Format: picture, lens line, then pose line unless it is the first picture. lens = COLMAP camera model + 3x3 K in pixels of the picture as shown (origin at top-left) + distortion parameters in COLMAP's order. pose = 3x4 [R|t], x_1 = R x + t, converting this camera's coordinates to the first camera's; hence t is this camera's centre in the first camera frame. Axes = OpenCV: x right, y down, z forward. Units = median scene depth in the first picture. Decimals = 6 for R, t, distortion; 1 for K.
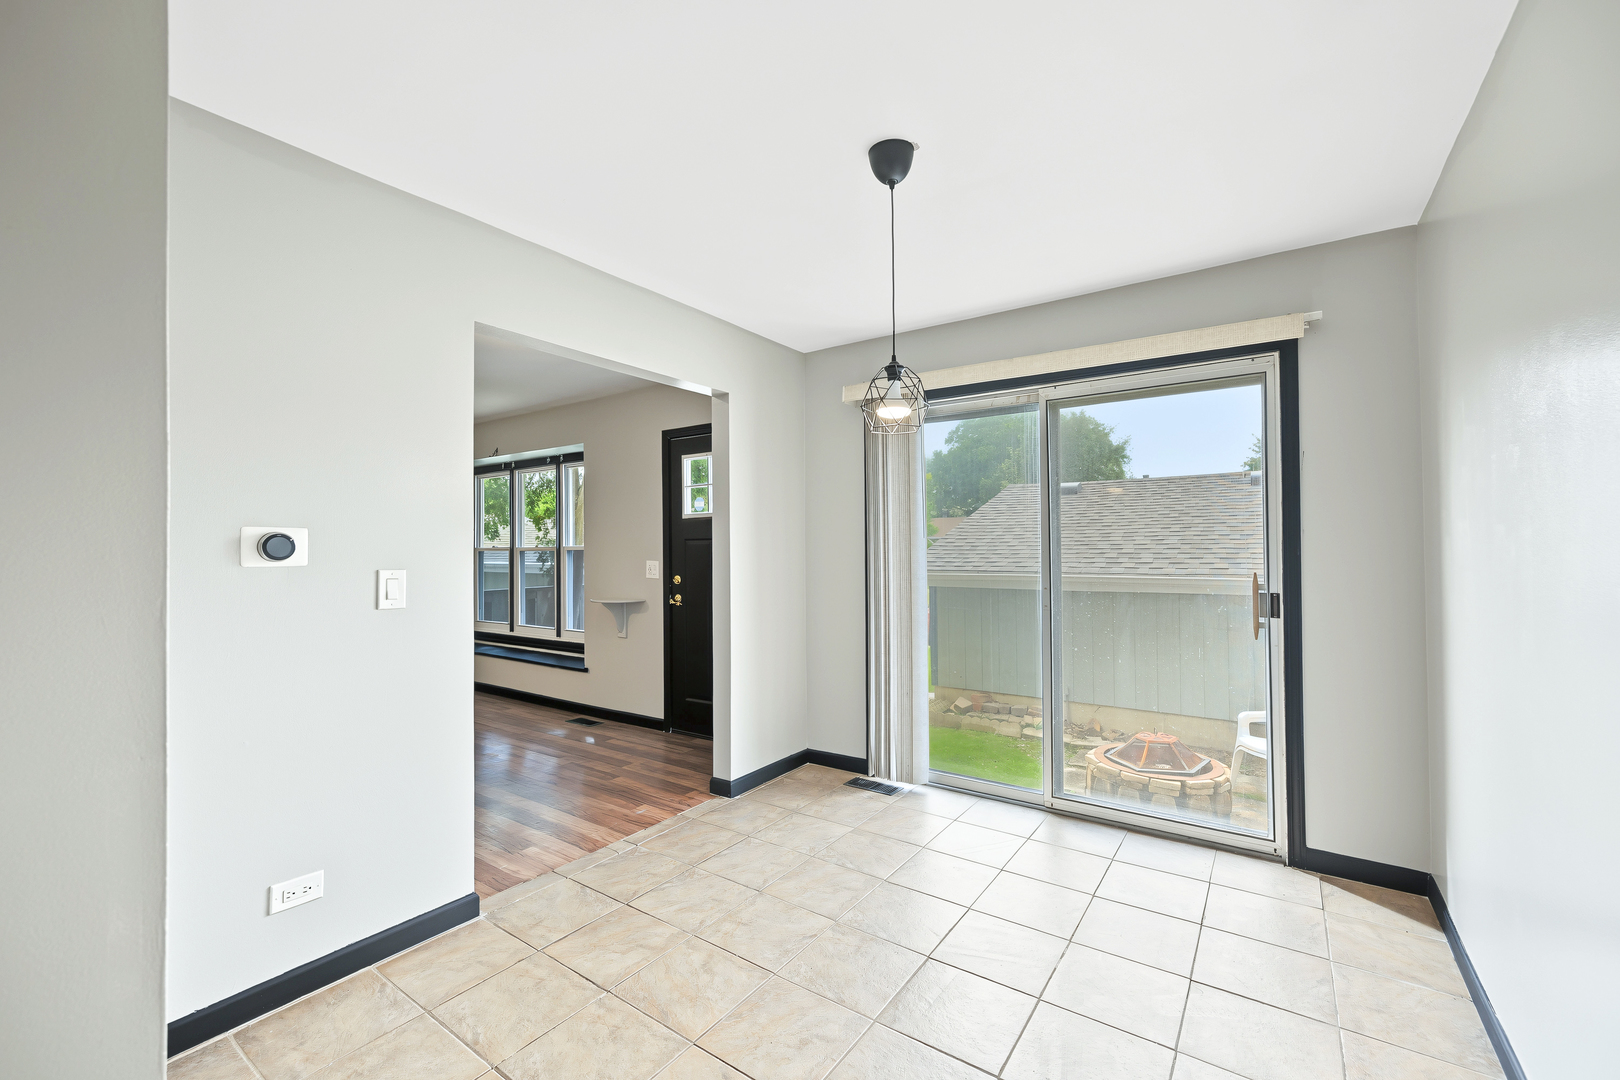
lens RADIAL K [[644.9, 0, 799.6], [0, 644.9, 544.0], [0, 0, 1]] dist [-0.000422, 0.000535]
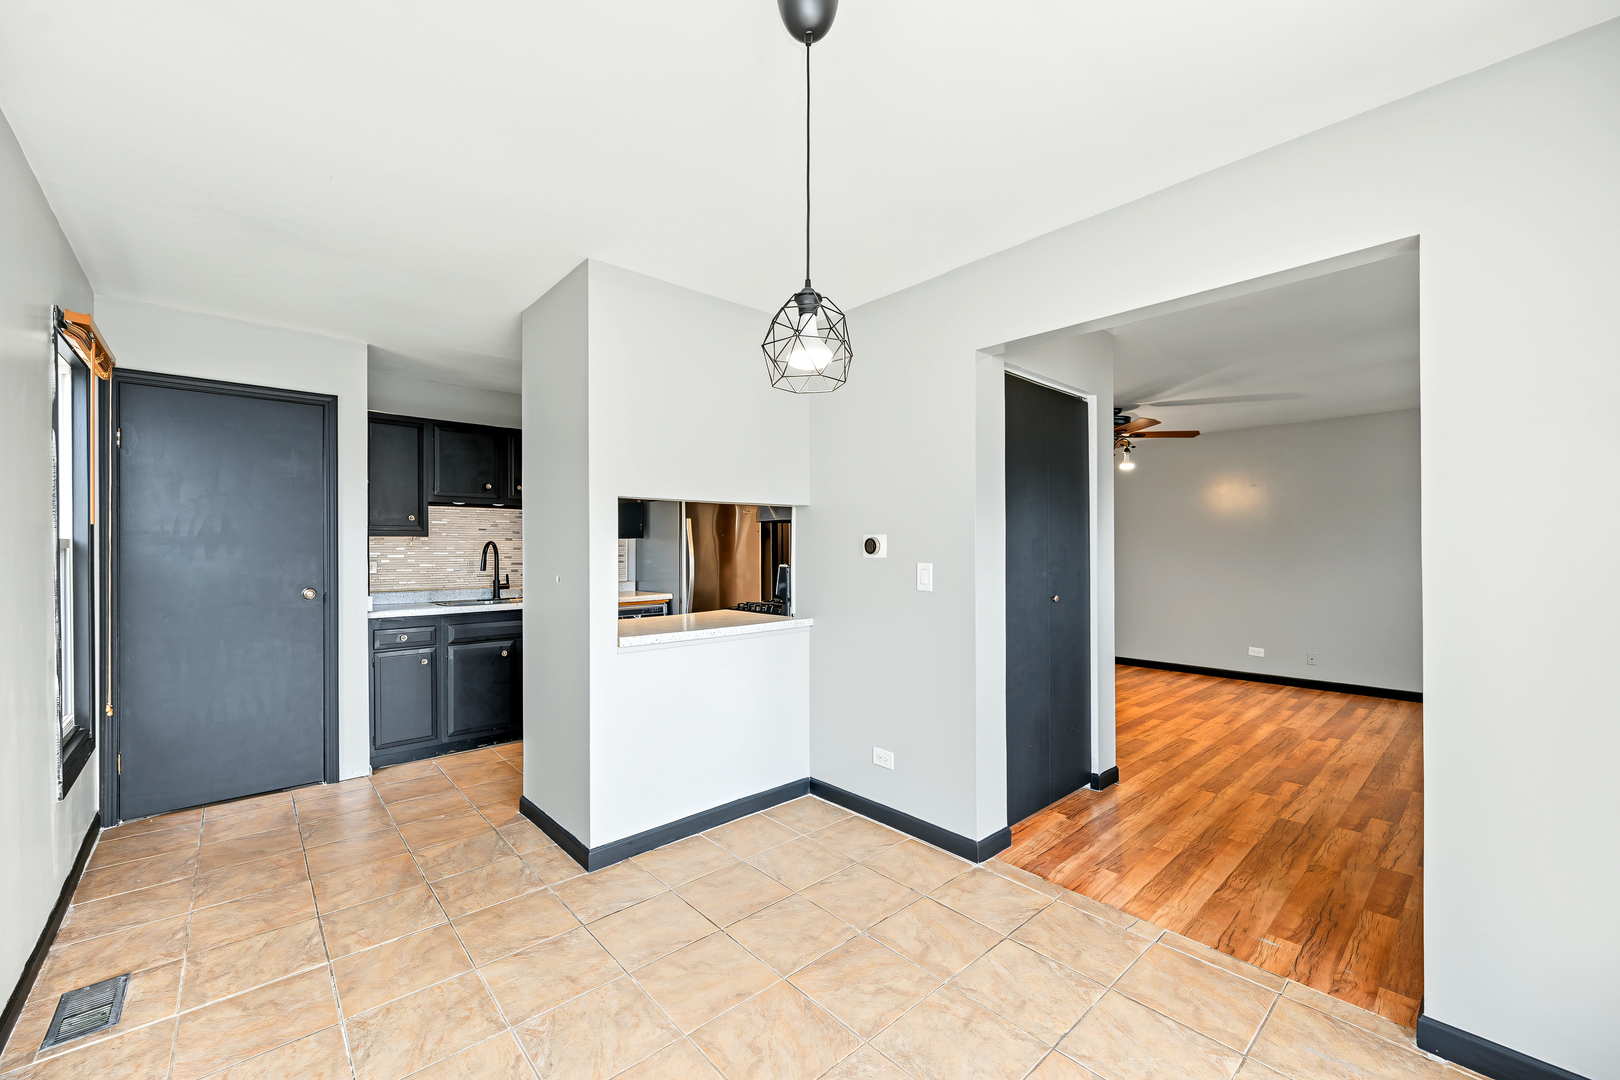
lens RADIAL K [[644.9, 0, 815.1], [0, 644.9, 549.0], [0, 0, 1]] dist [-0.000422, 0.000535]
pose [[-0.193759, -0.001094, -0.981048, 0.569149], [0.005519, 0.999982, -0.002206, 0.009087], [0.981034, -0.005842, -0.193750, 0.768820]]
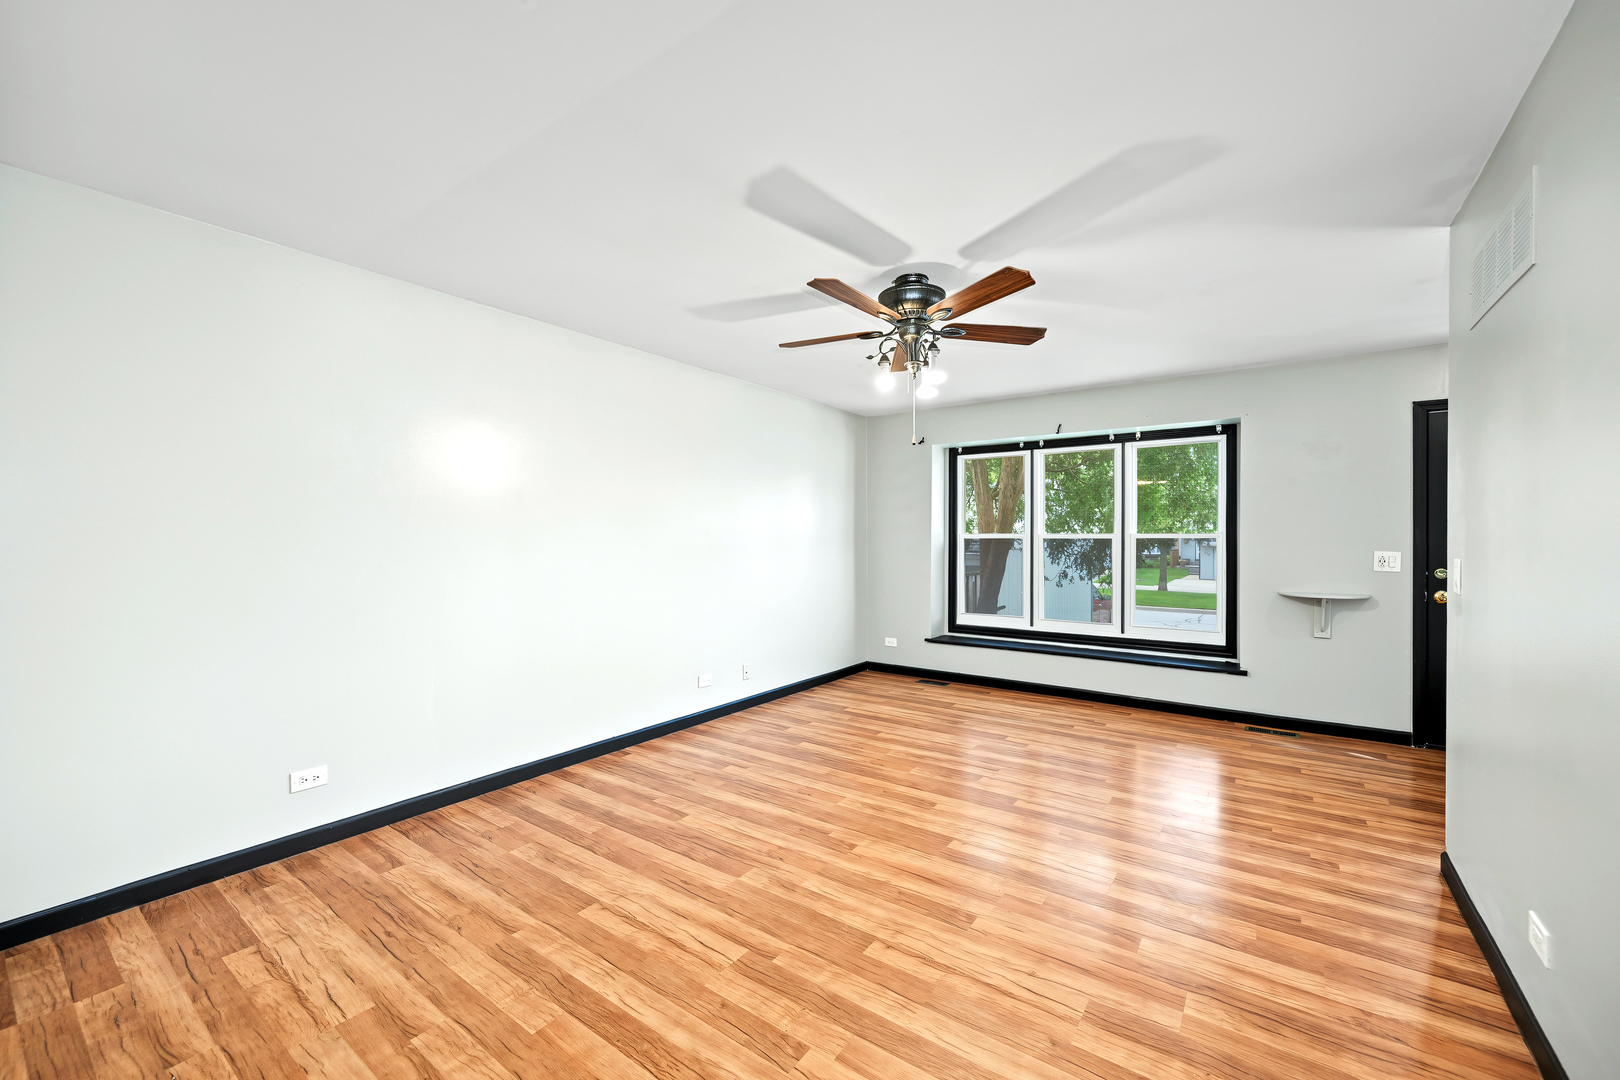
lens RADIAL K [[644.9, 0, 819.6], [0, 644.9, 544.4], [0, 0, 1]] dist [-0.000422, 0.000535]
pose [[0.999919, 0.001879, 0.012560, -1.708359], [-0.002163, 0.999741, 0.022635, -0.003620], [-0.012514, -0.022661, 0.999665, 0.228619]]
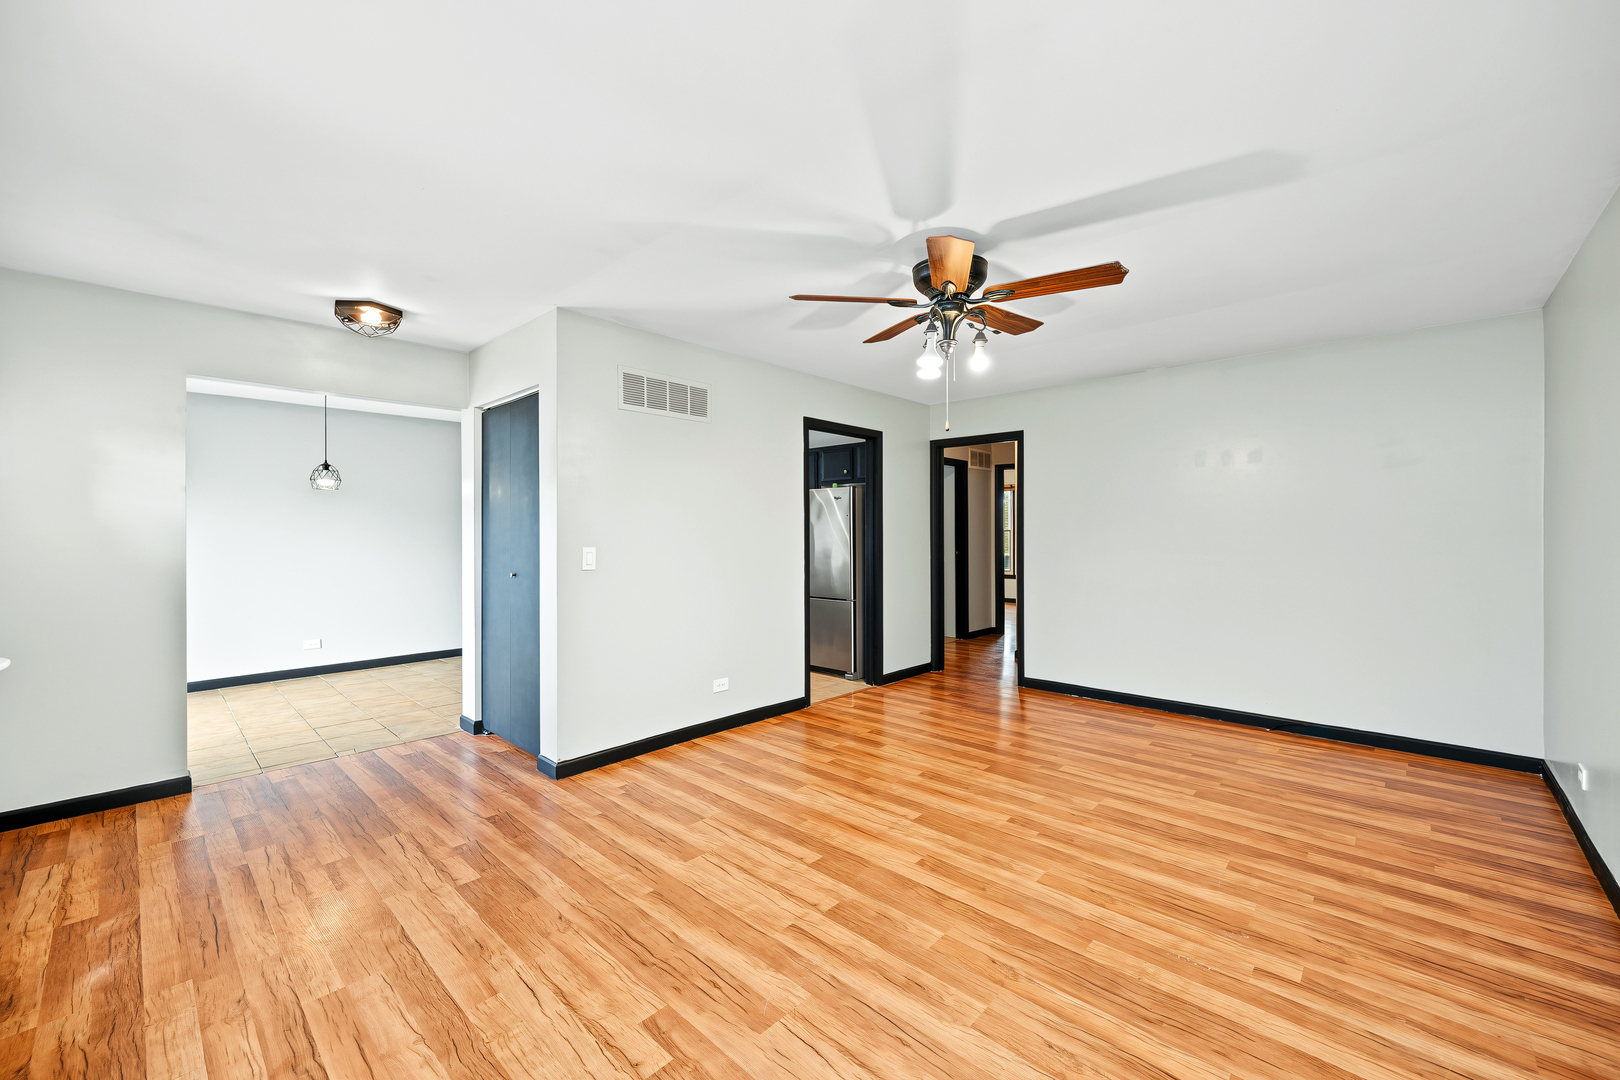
lens RADIAL K [[644.9, 0, 809.3], [0, 644.9, 530.6], [0, 0, 1]] dist [-0.000422, 0.000535]
pose [[-0.992130, 0.004480, 0.125131, -1.454225], [0.002622, 0.999884, -0.015009, 0.020368], [-0.125183, -0.014563, -0.992027, 2.275599]]
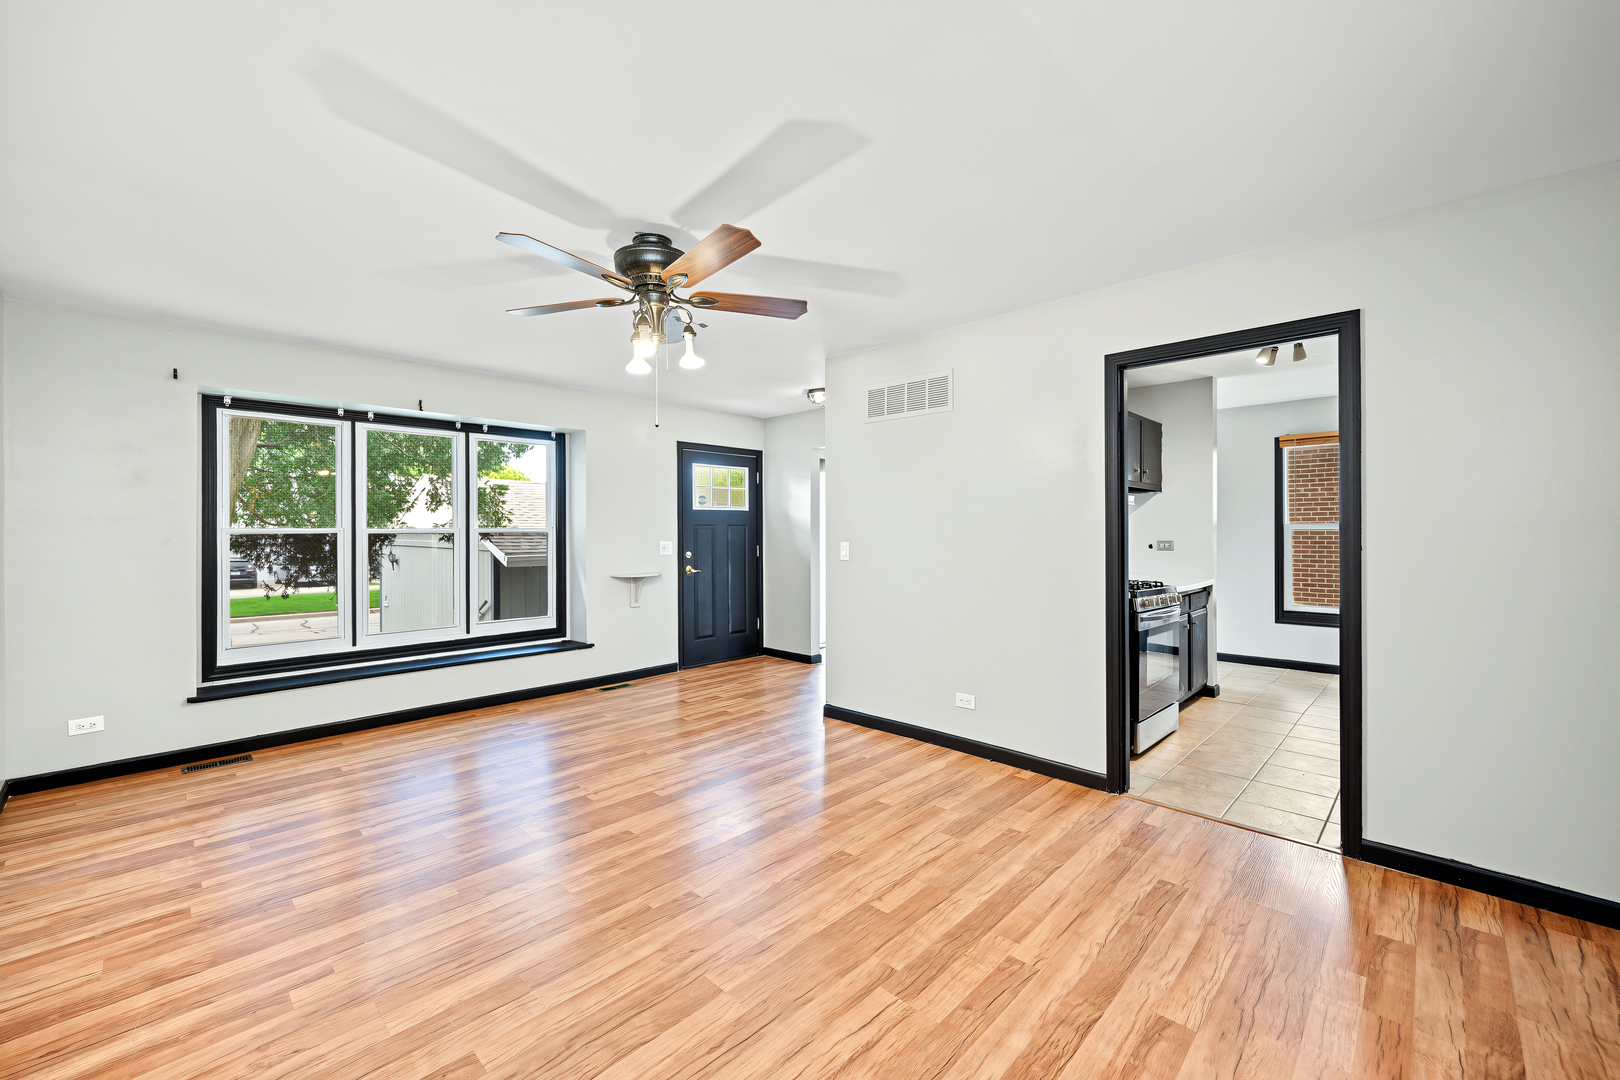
lens RADIAL K [[644.9, 0, 801.1], [0, 644.9, 529.1], [0, 0, 1]] dist [-0.000422, 0.000535]
pose [[0.146046, 0.004094, 0.989269, -2.445849], [-0.008577, 0.999959, -0.002872, 0.007148], [-0.989241, -0.008066, 0.146075, 0.937019]]
